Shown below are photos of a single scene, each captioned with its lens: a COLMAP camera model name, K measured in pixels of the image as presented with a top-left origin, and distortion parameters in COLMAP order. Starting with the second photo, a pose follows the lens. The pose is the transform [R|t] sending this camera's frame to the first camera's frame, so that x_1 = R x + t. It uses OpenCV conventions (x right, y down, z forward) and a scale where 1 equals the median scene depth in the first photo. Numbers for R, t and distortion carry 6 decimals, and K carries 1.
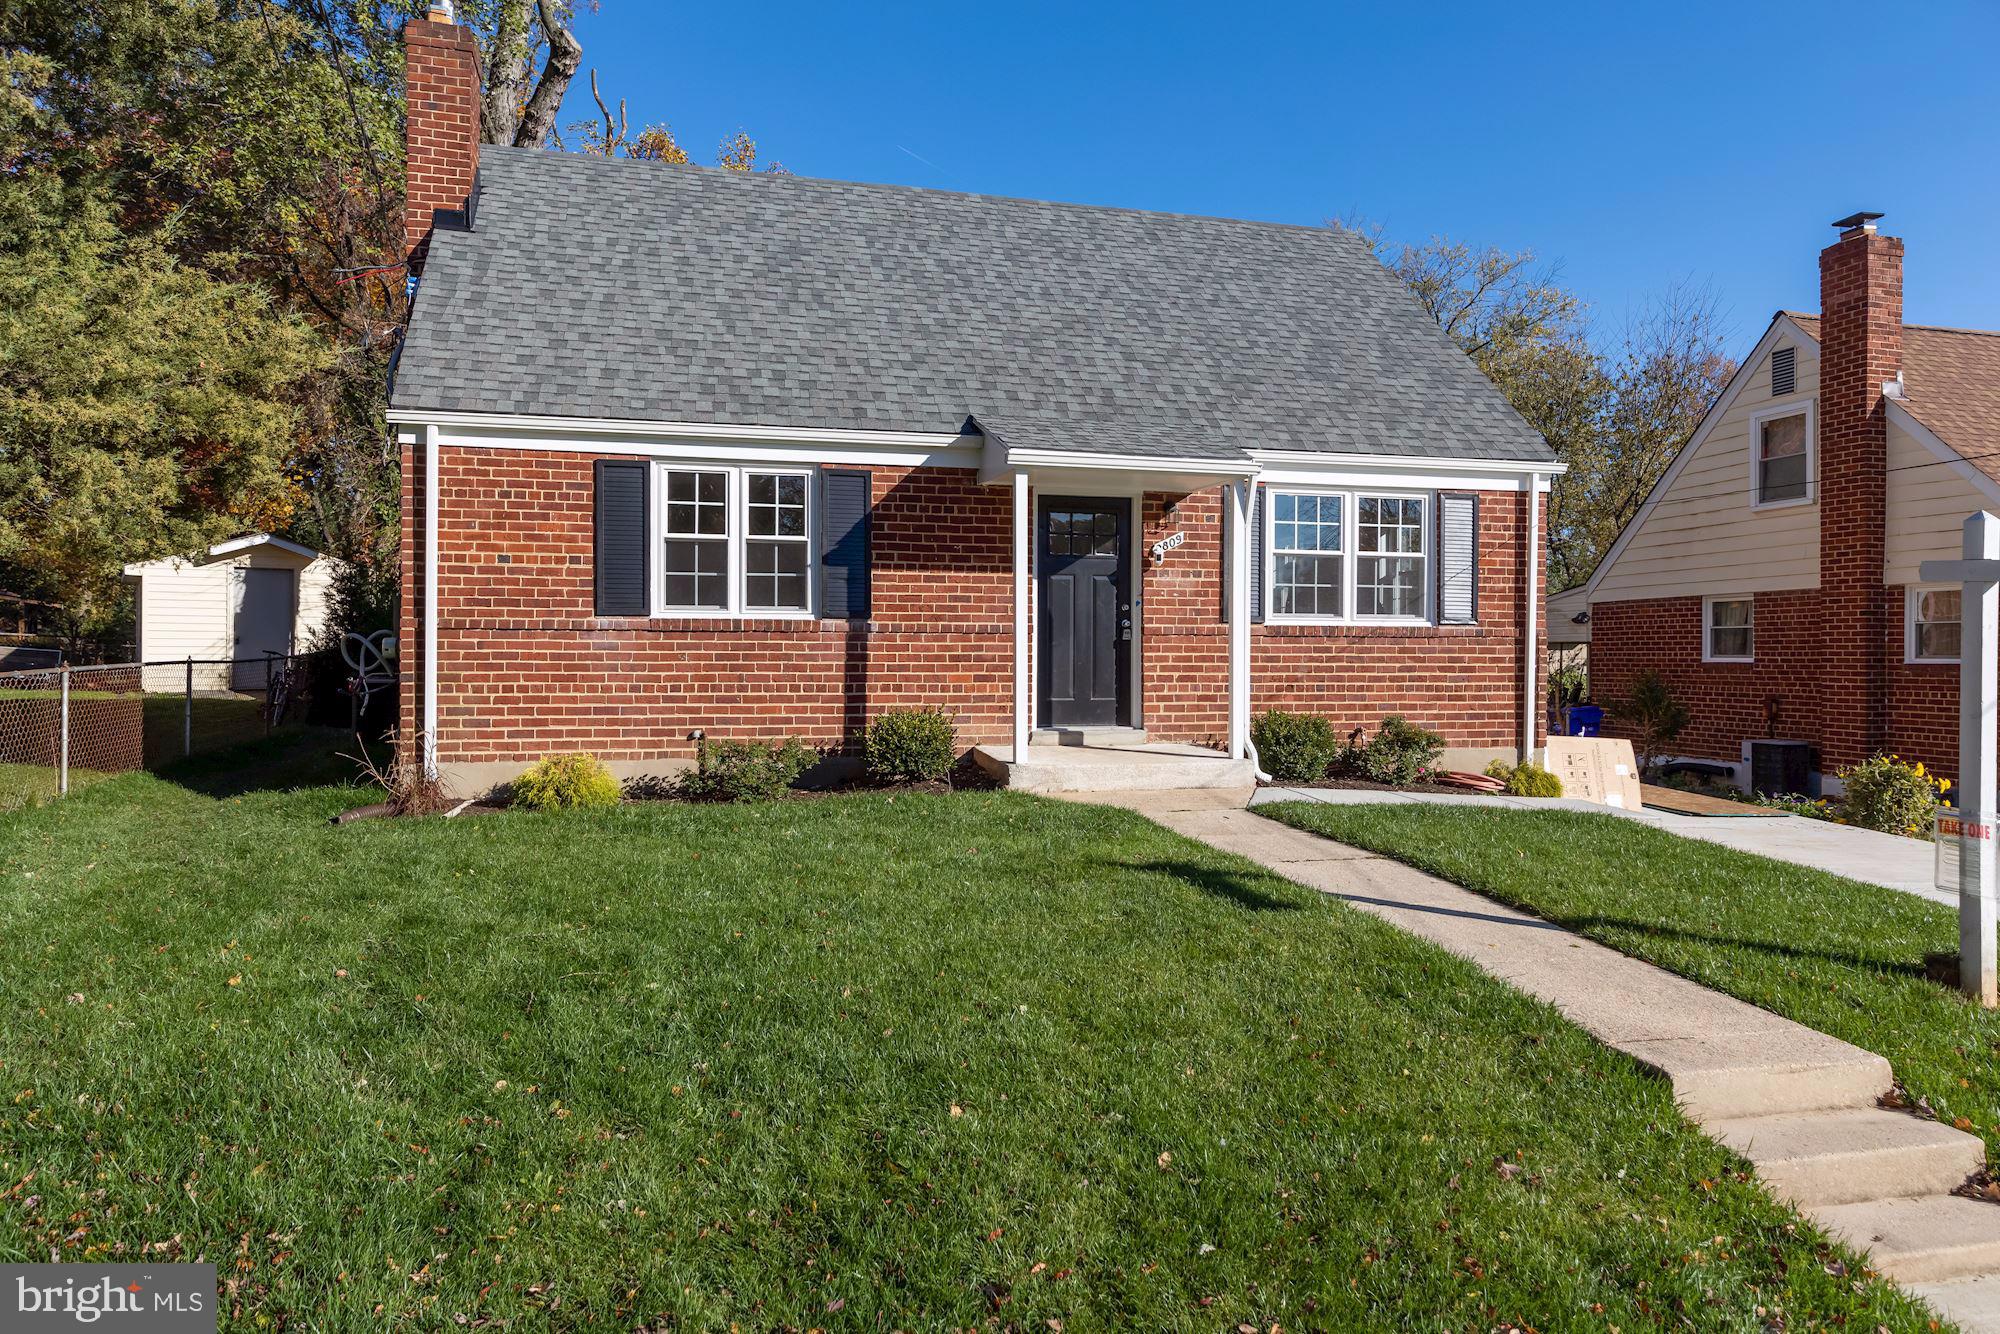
lens RADIAL K [[1335.9, 0, 1059.1], [0, 1335.9, 664.4], [0, 0, 1]] dist [0.006202, 0.001938]
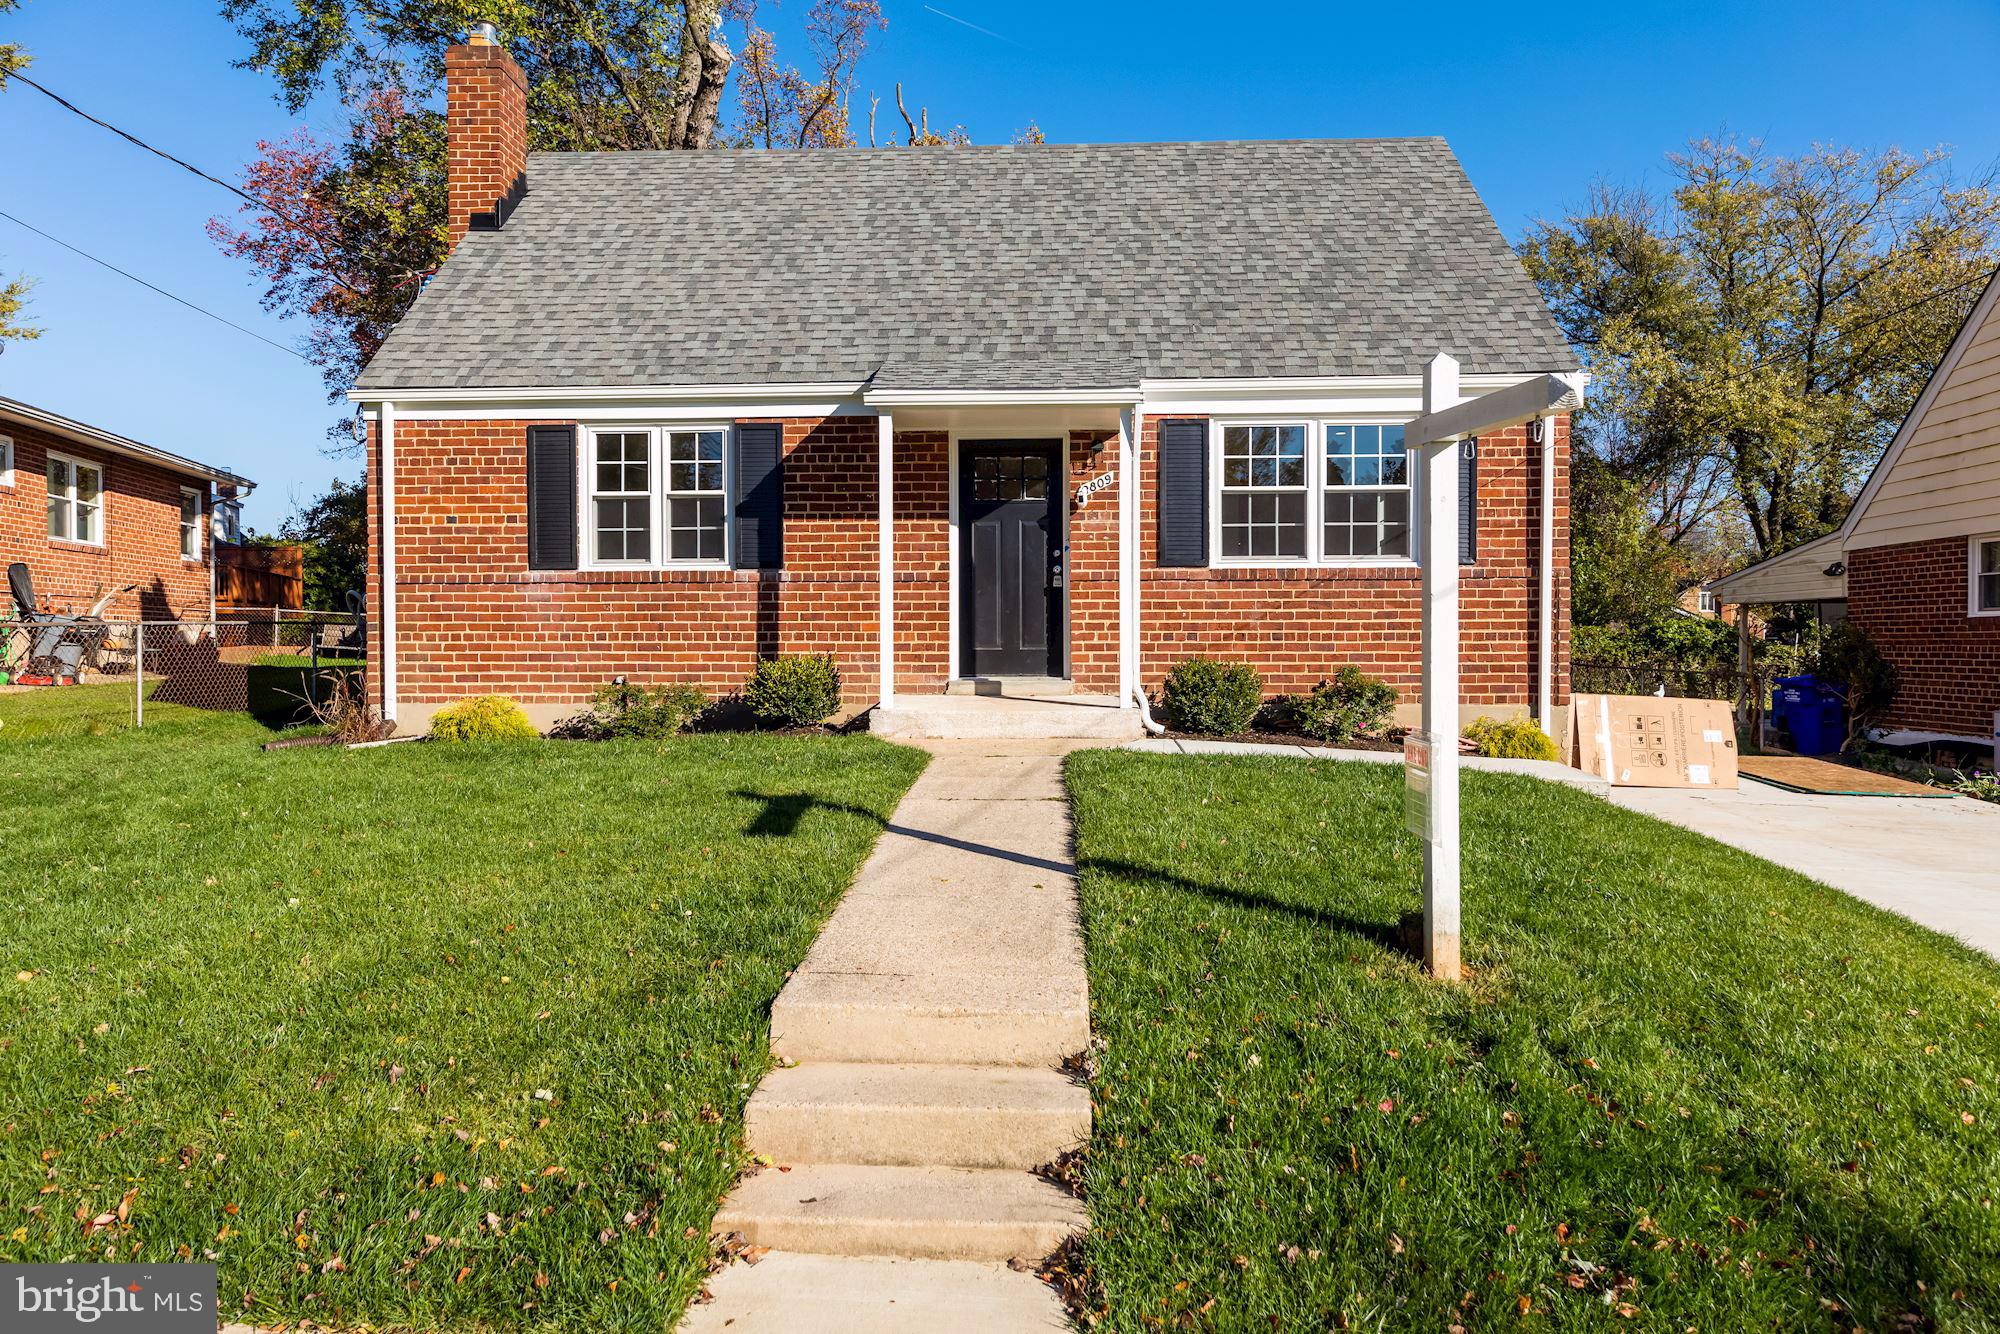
lens RADIAL K [[1335.9, 0, 1059.1], [0, 1335.9, 664.4], [0, 0, 1]] dist [0.006202, 0.001938]
pose [[0.951282, -0.002700, -0.308311, 0.371310], [0.005374, 0.999955, 0.007822, 0.031919], [0.308276, -0.009098, 0.951253, 0.093279]]
